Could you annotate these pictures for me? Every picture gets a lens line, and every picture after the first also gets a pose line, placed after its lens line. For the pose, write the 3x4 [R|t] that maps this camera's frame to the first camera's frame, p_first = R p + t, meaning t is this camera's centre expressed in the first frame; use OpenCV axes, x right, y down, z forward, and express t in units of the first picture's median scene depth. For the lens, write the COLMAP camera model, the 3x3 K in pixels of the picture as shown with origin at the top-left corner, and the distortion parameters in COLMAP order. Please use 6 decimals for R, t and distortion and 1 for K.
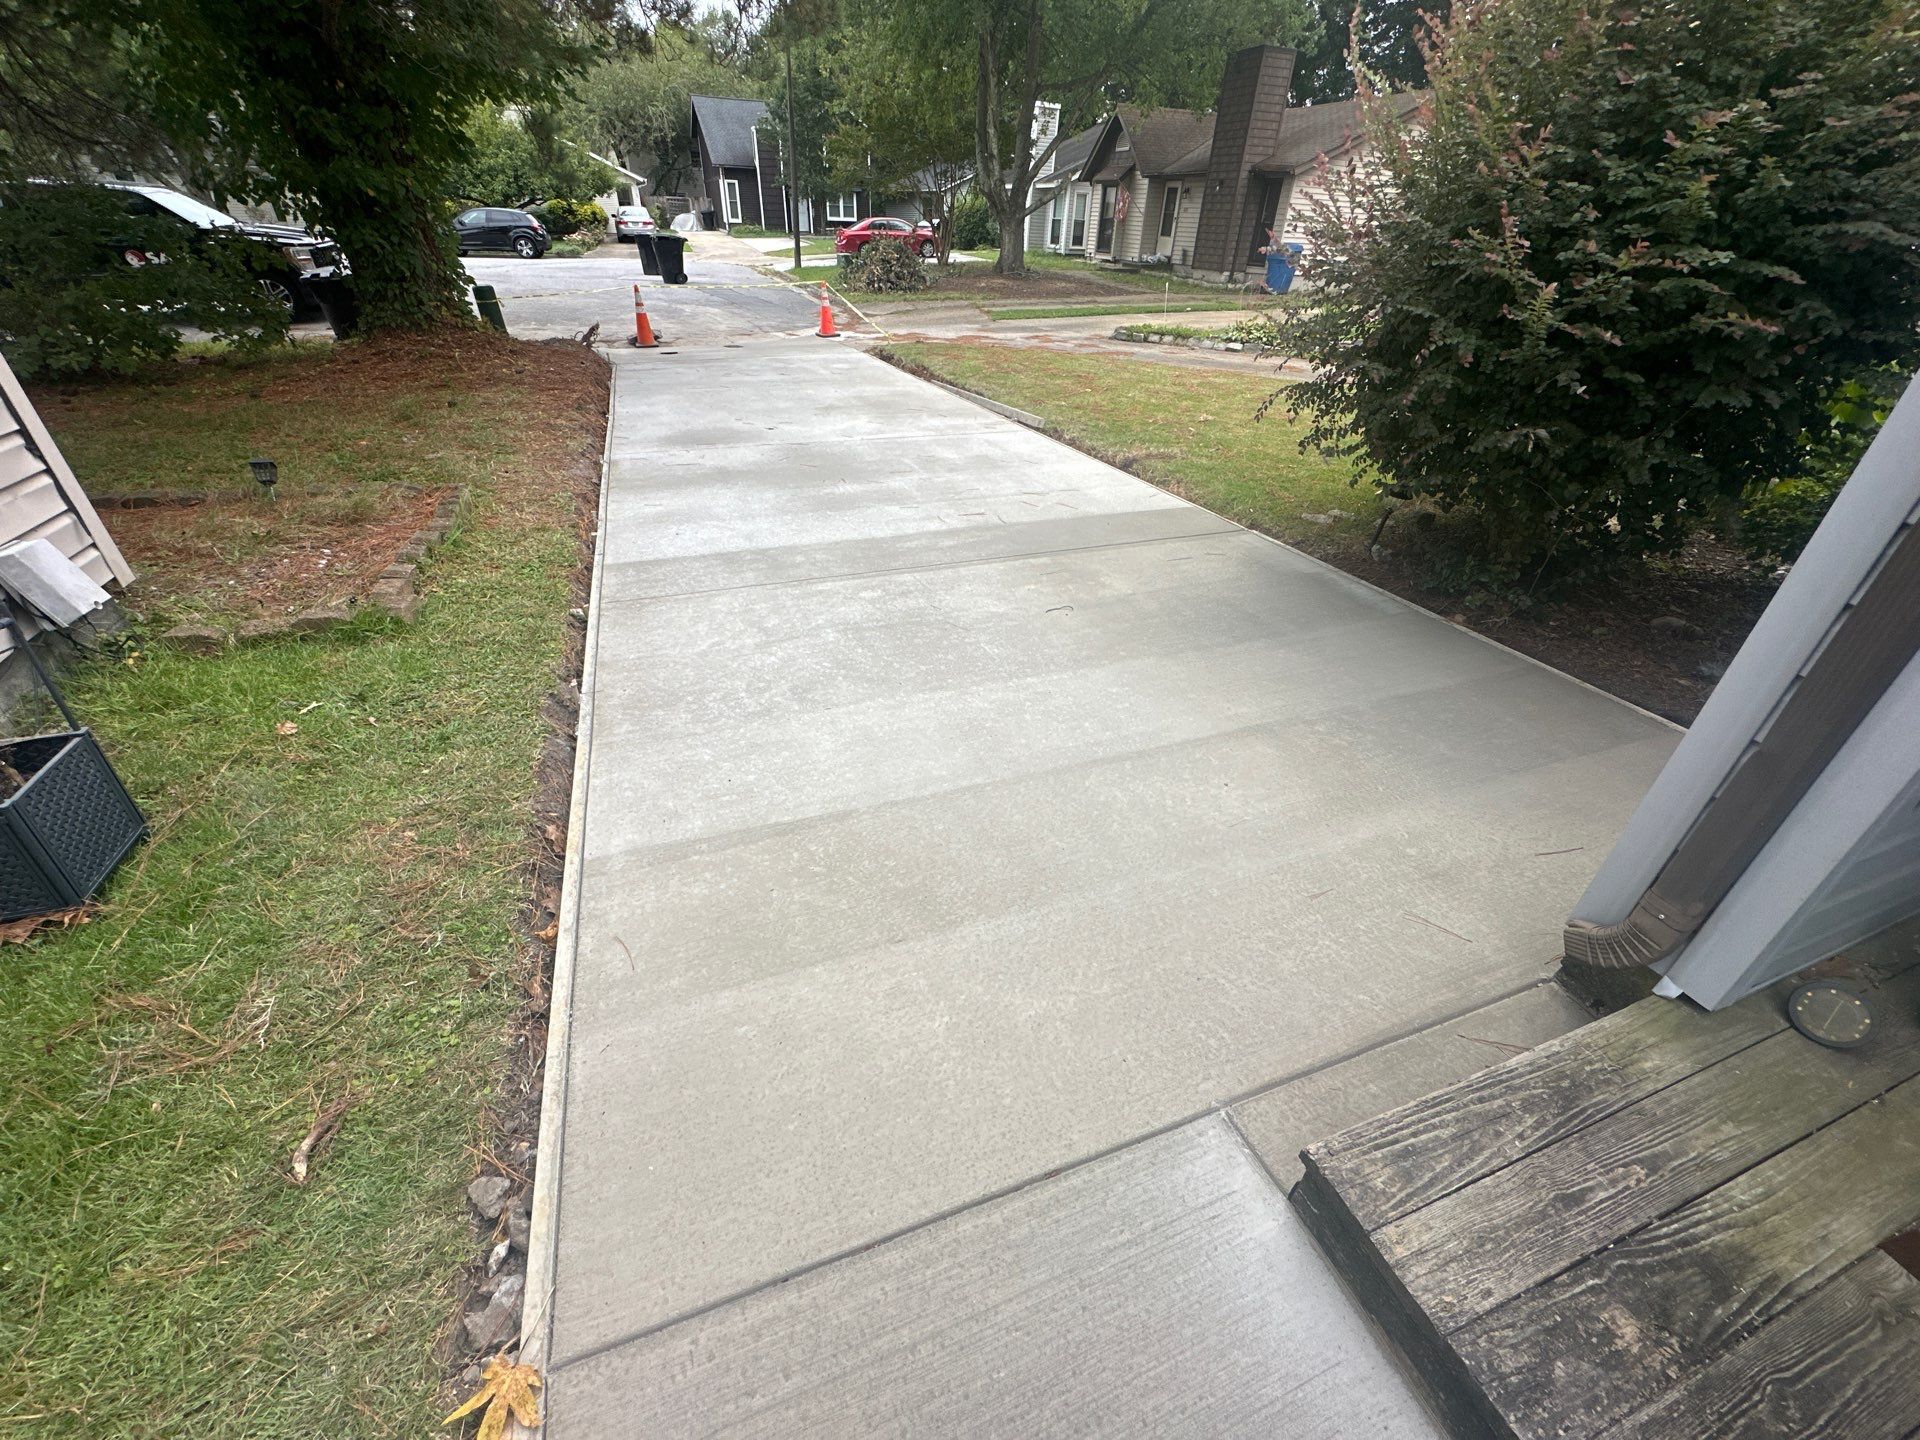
lens RADIAL K [[790.2, 0, 965.9], [0, 790.2, 722.9], [0, 0, 1]] dist [-0.000683, -0.000143]
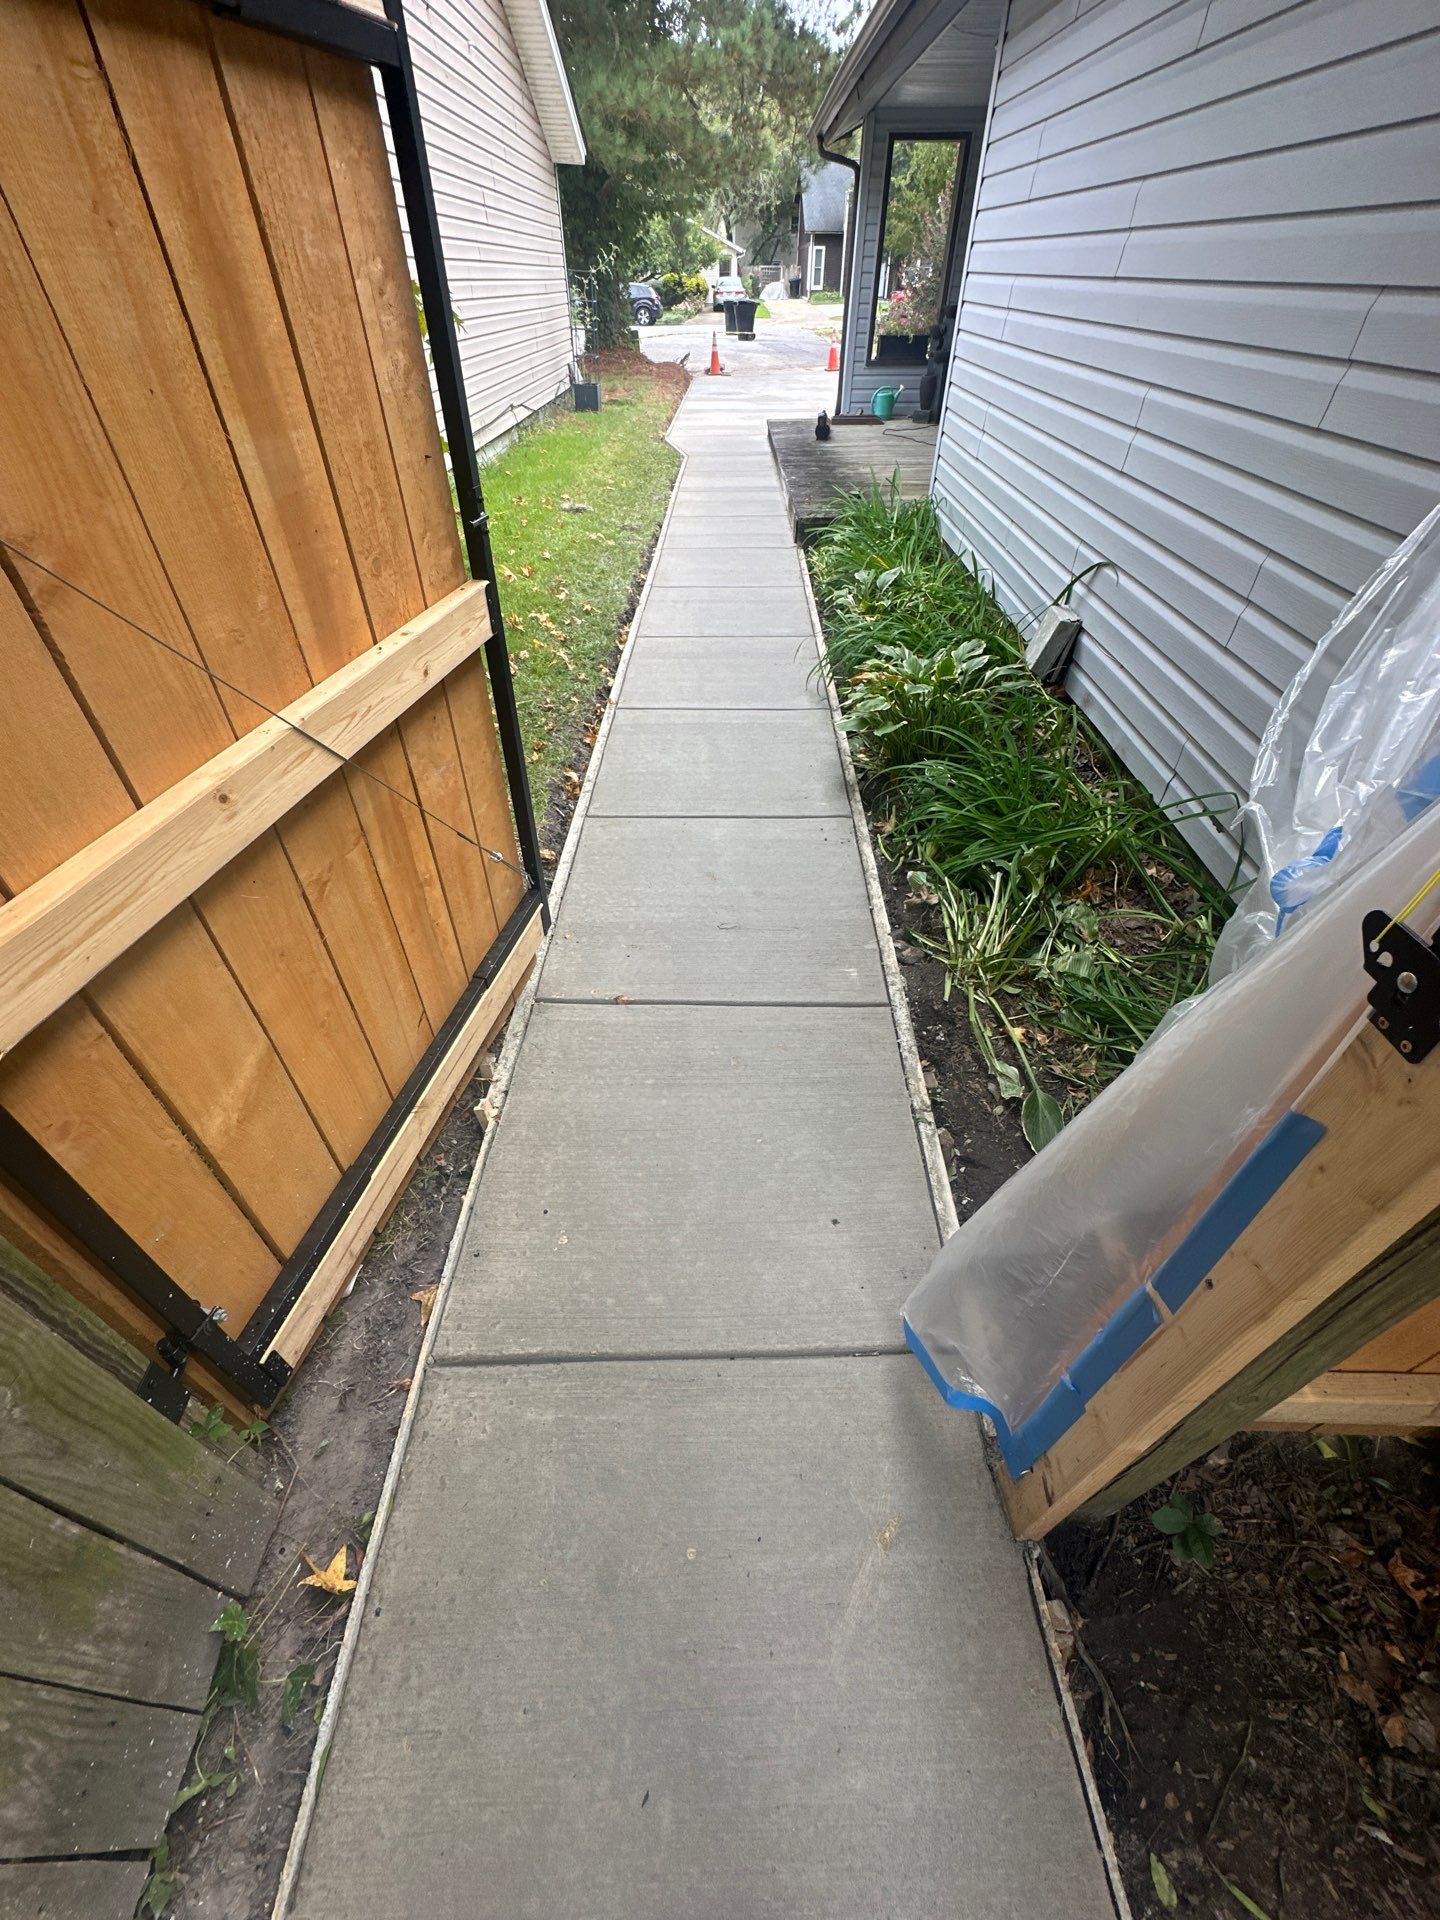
lens RADIAL K [[790.2, 0, 709.9], [0, 790.2, 958.4], [0, 0, 1]] dist [-0.000683, -0.000143]
pose [[0.933485, 0.208659, -0.291662, 0.104194], [-0.166401, 0.972469, 0.163140, 0.143887], [0.317673, -0.103756, 0.942507, -0.220121]]
